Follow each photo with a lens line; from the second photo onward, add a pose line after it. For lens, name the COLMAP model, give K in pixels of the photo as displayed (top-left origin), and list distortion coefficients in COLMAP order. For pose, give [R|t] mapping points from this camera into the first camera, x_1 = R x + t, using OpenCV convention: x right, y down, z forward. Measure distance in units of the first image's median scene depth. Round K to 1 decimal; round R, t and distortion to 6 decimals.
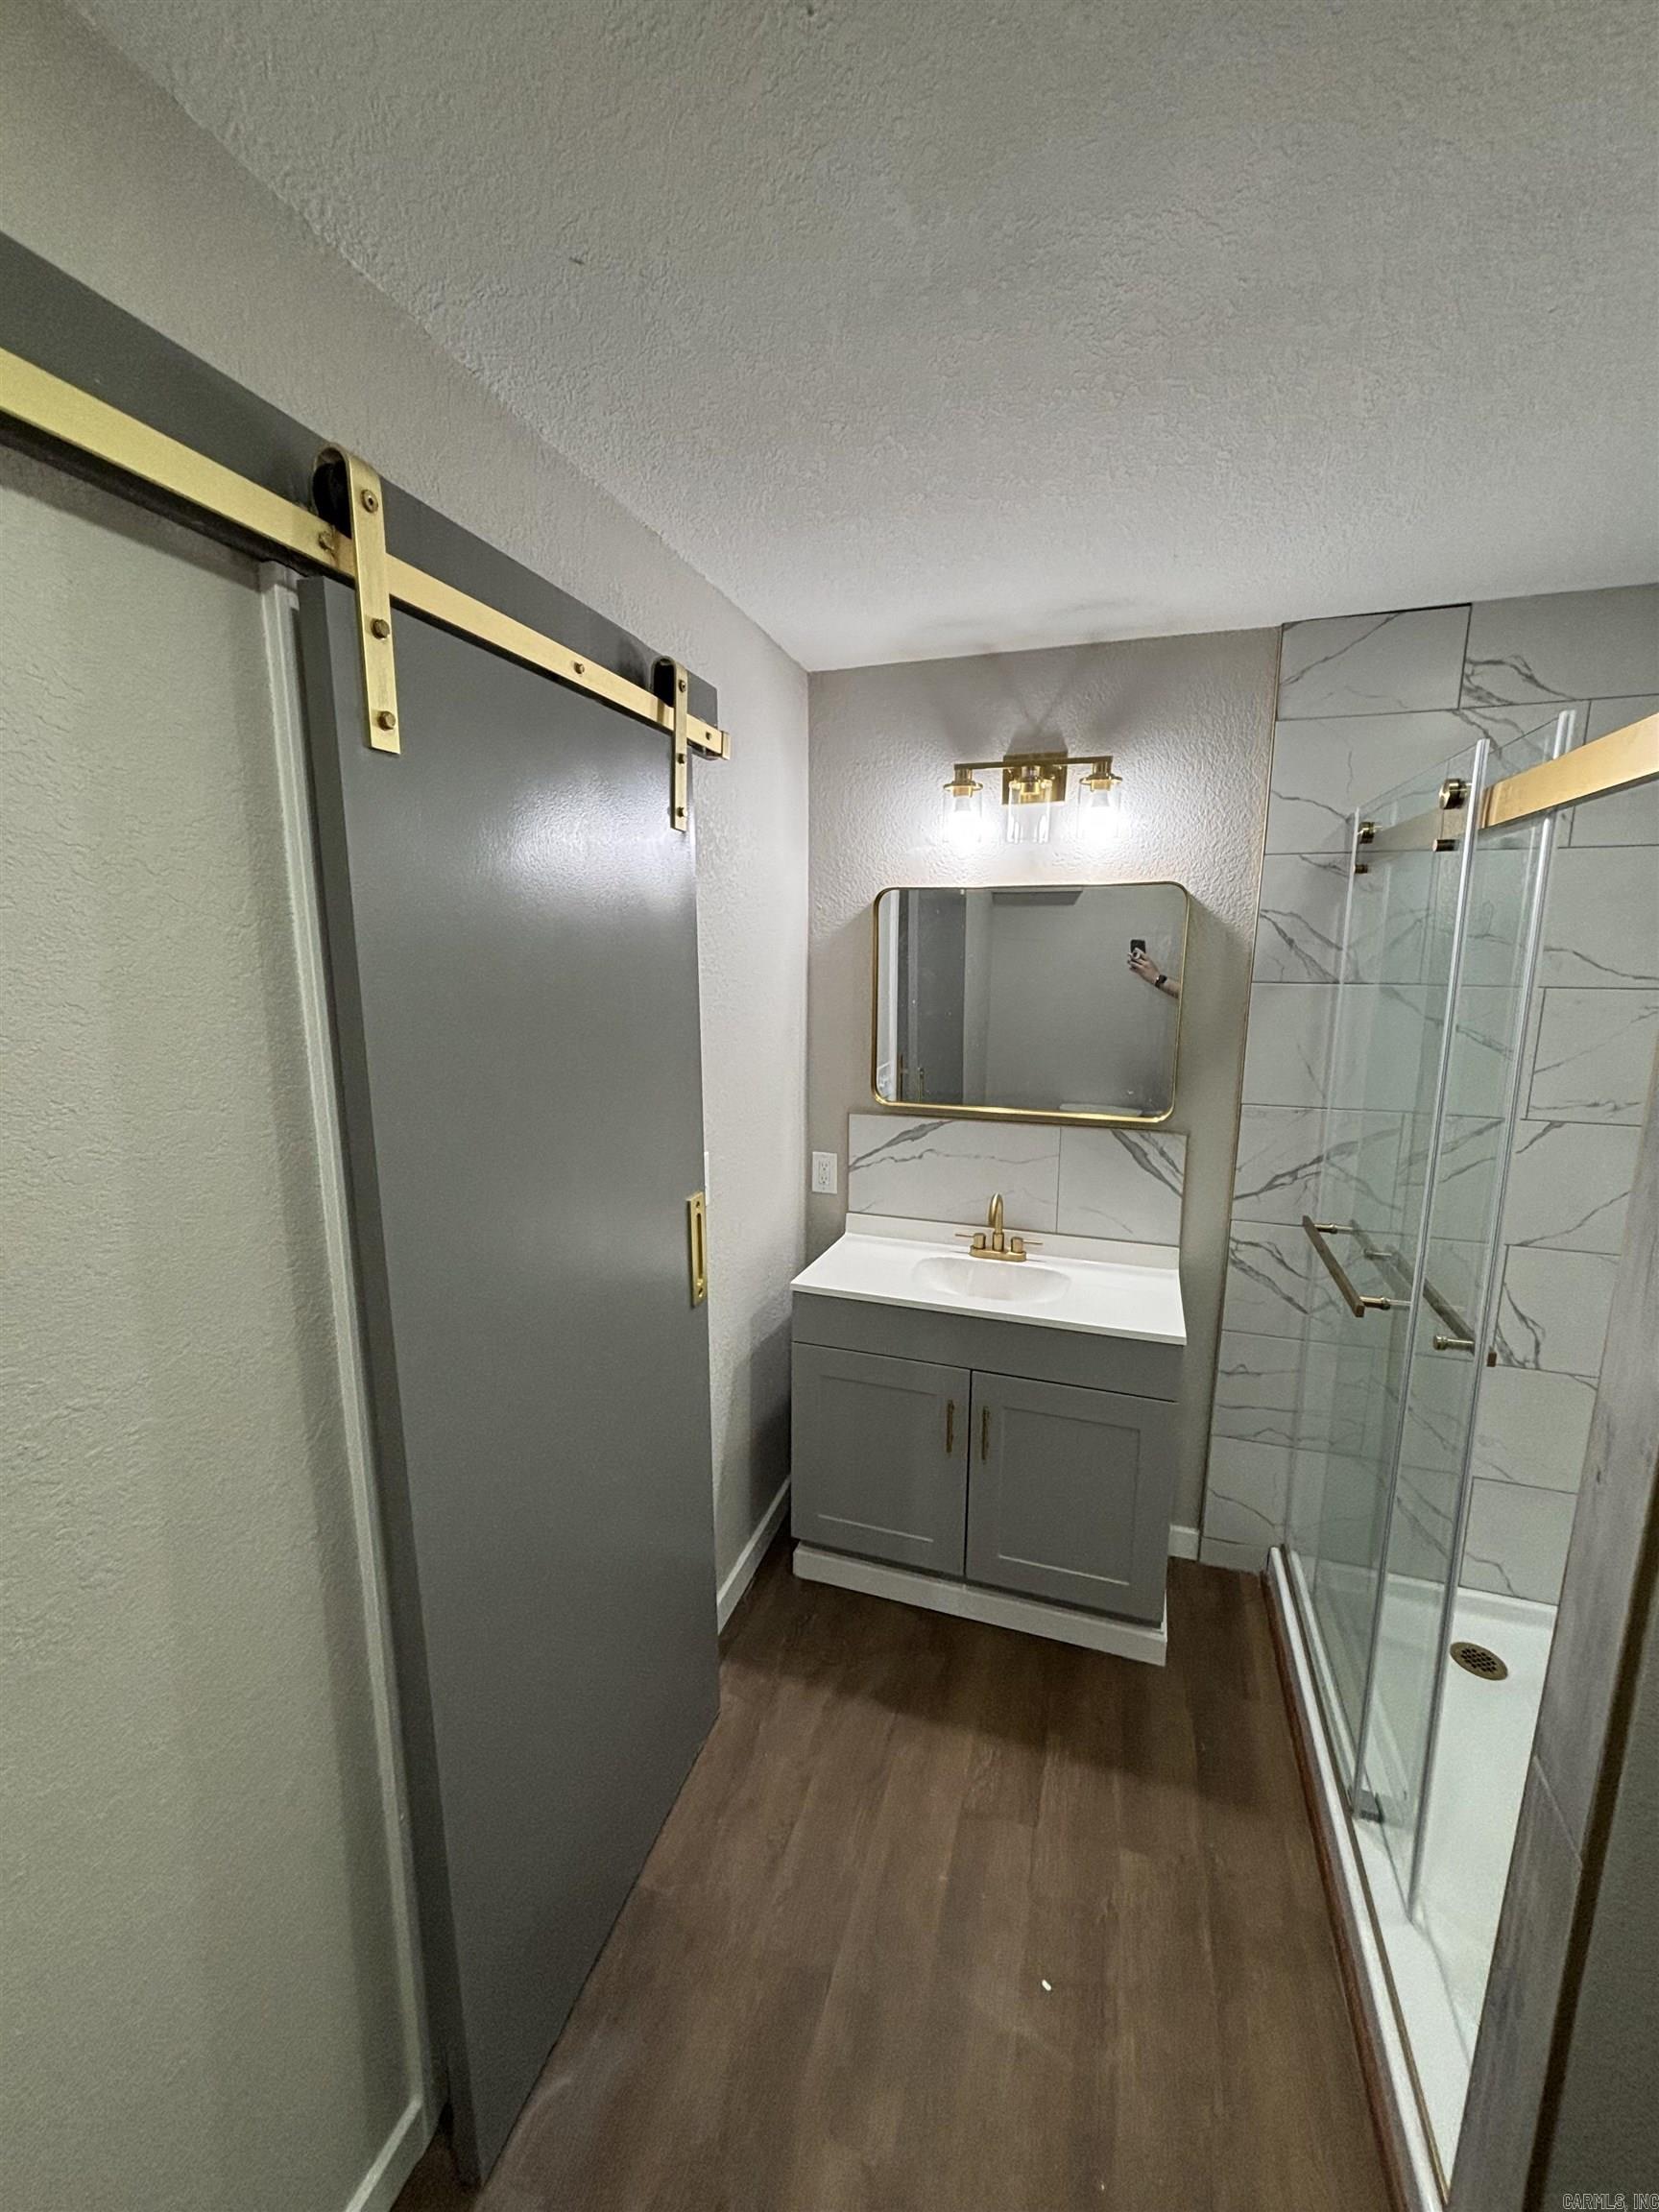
lens RADIAL K [[891.5, 0, 820.8], [0, 891.5, 1104.7], [0, 0, 1]] dist [0.002933, -0.000342]
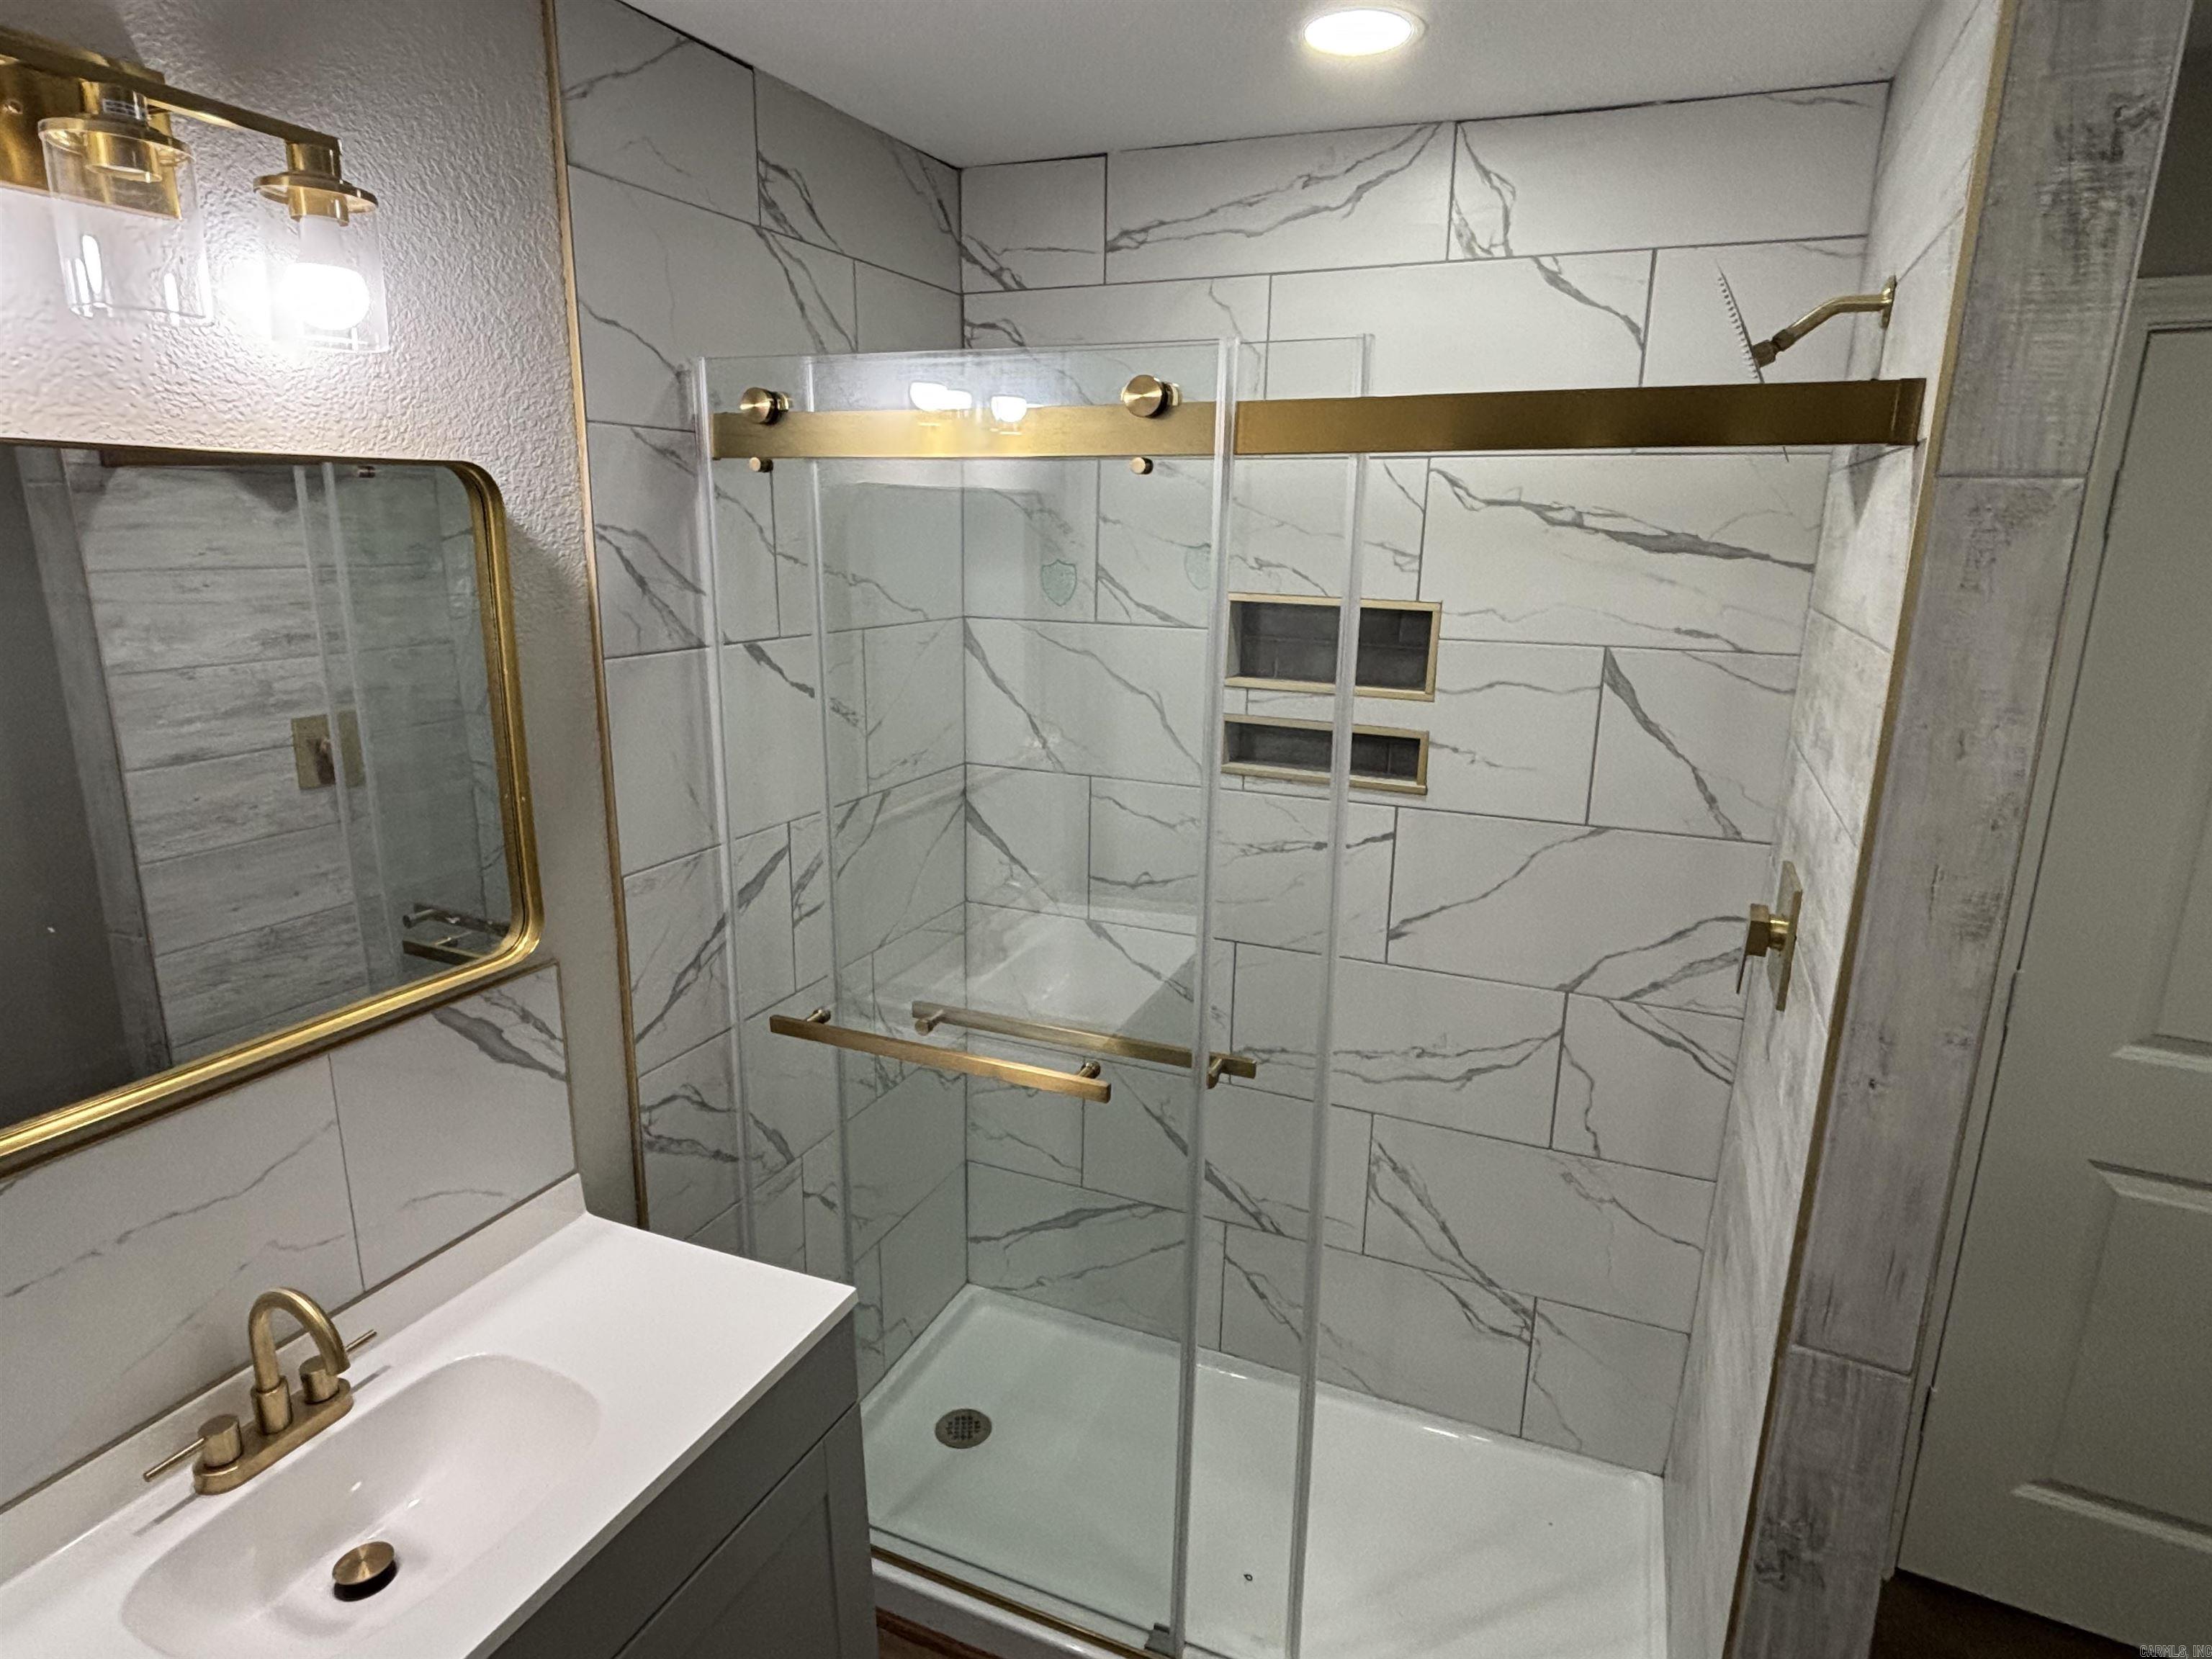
lens RADIAL K [[1247.2, 0, 1109.4], [0, 1247.2, 820.9], [0, 0, 1]] dist [0.002738, -0.001416]
pose [[0.084731, -0.236181, 0.968008, -0.248519], [0.161148, 0.961960, 0.220600, -0.159349], [-0.983286, 0.137301, 0.119568, 0.615880]]
